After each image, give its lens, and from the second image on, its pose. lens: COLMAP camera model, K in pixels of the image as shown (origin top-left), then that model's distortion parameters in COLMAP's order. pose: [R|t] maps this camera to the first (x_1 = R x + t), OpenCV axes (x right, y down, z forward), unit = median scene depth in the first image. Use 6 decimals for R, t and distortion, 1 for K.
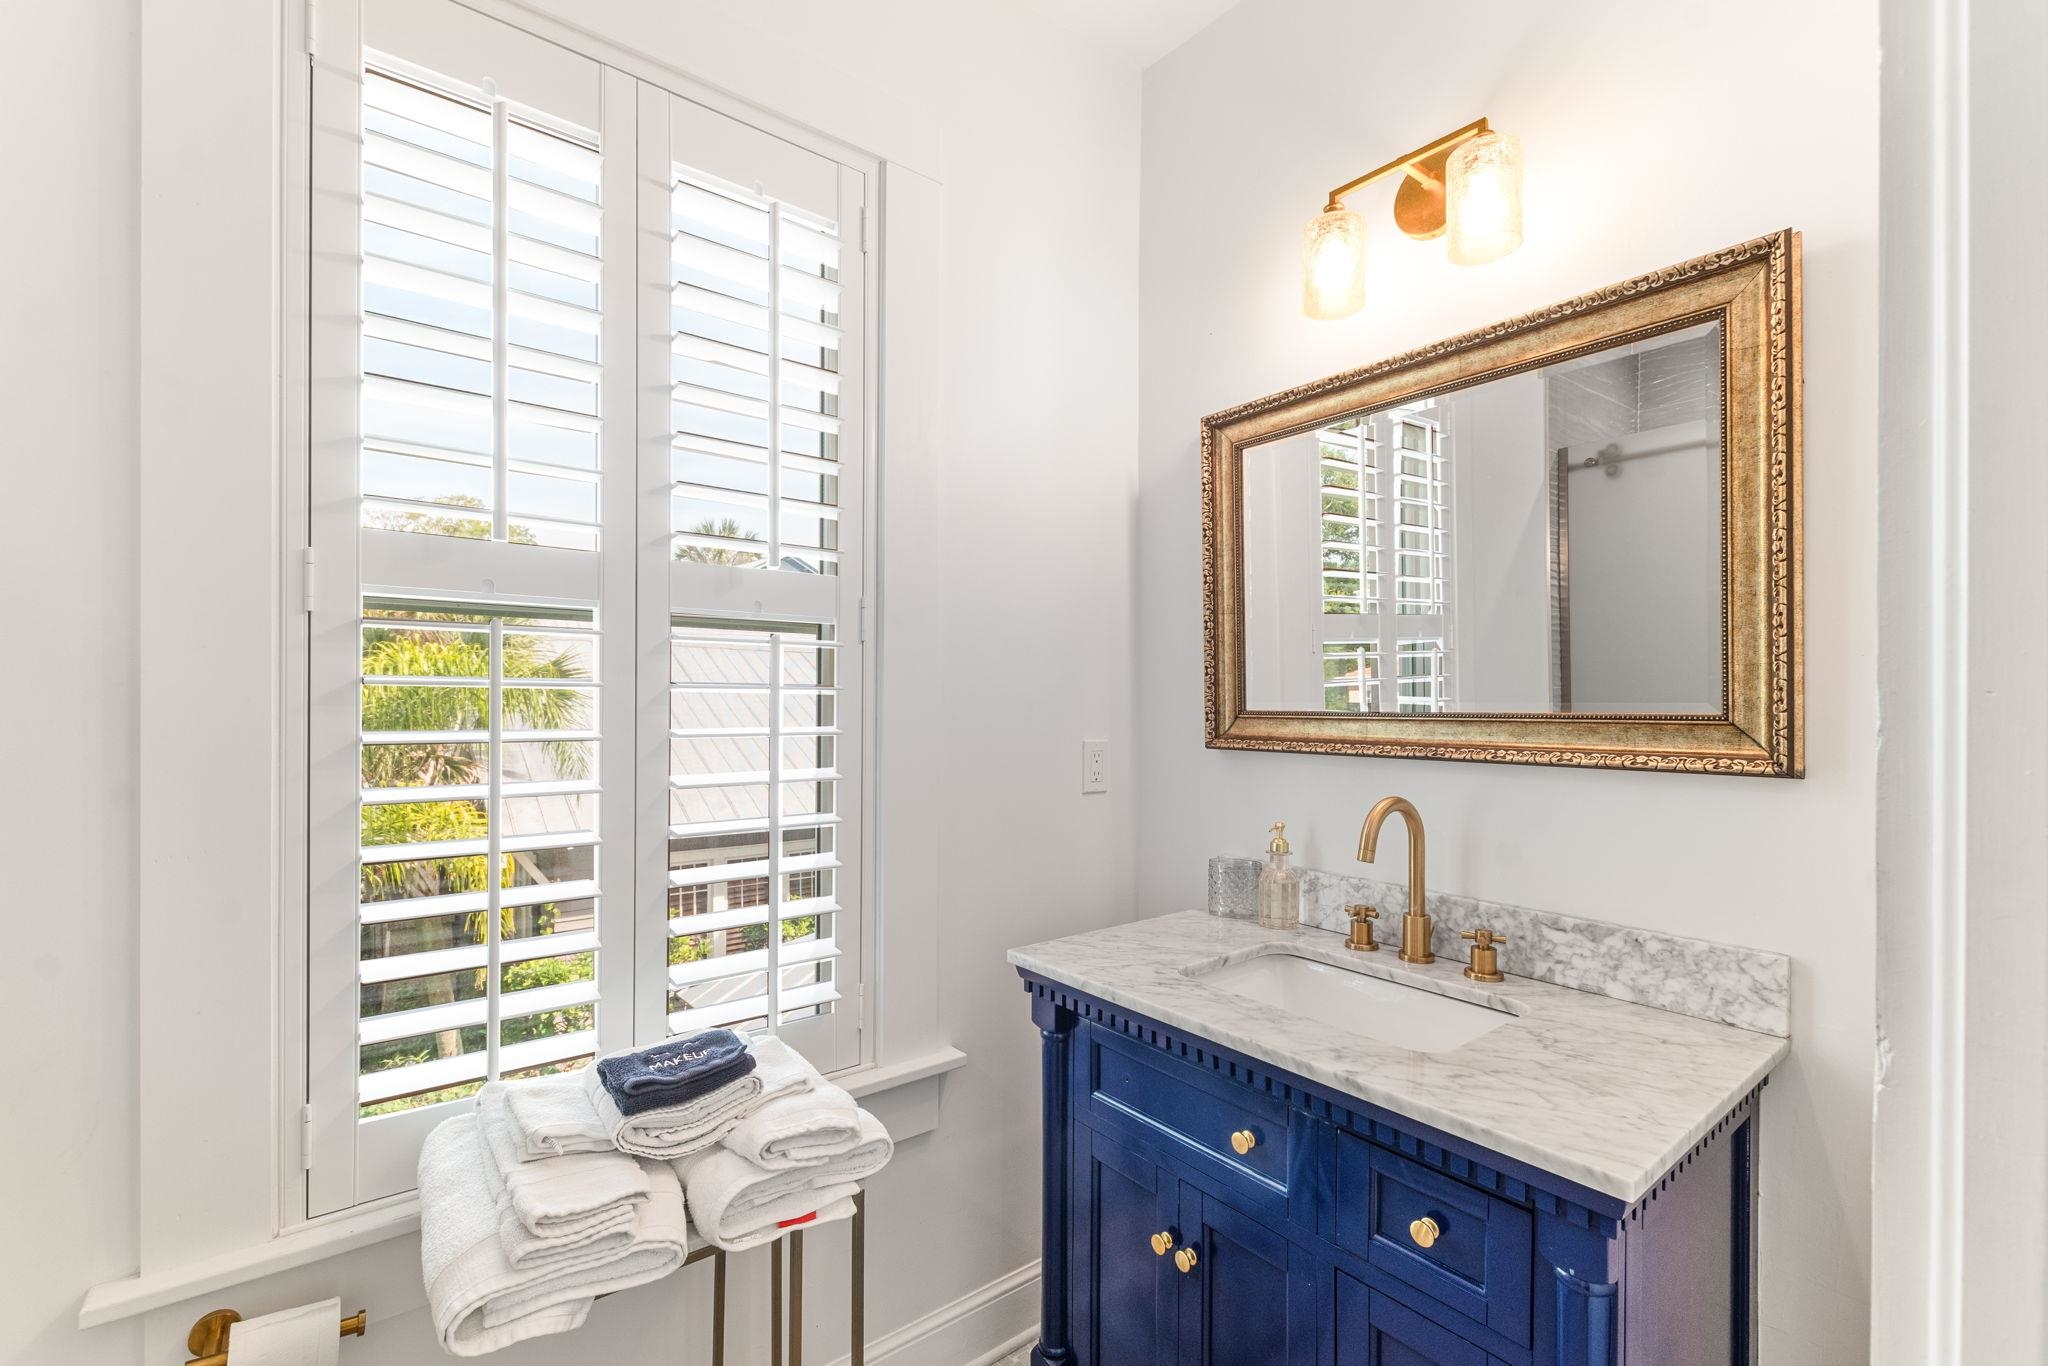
lens RADIAL K [[884.8, 0, 1037.5], [0, 884.8, 695.4], [0, 0, 1]] dist [0.005285, -0.003302]
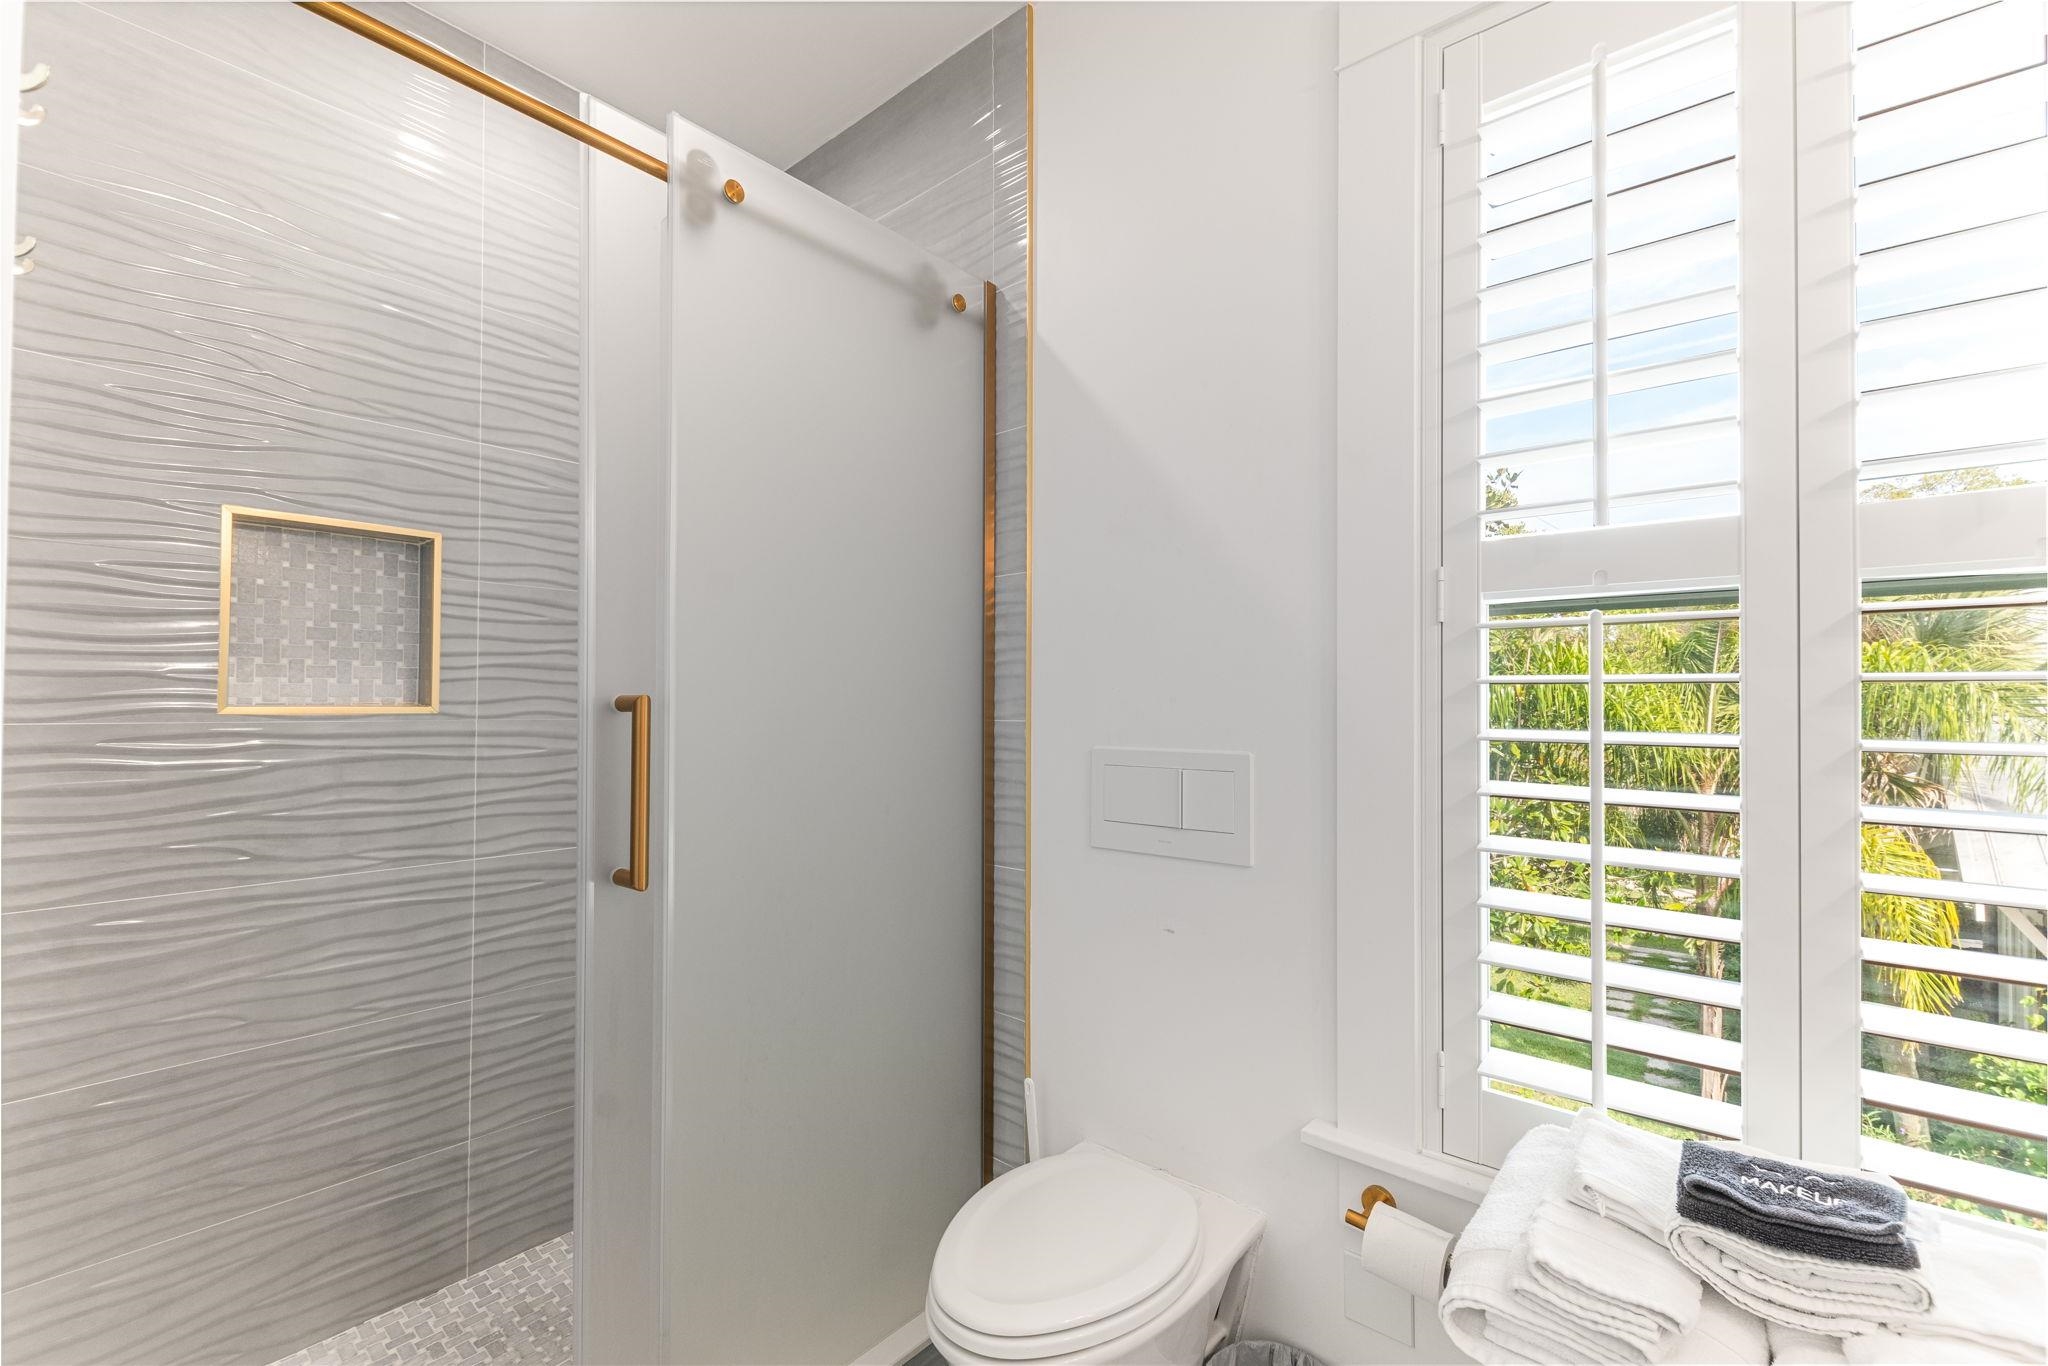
lens RADIAL K [[884.8, 0, 1034.1], [0, 884.8, 686.4], [0, 0, 1]] dist [0.005285, -0.003302]
pose [[0.190382, -0.018826, -0.981529, 0.208589], [0.000344, 0.999817, -0.019110, 0.010162], [0.981710, 0.003301, 0.190354, 0.257817]]
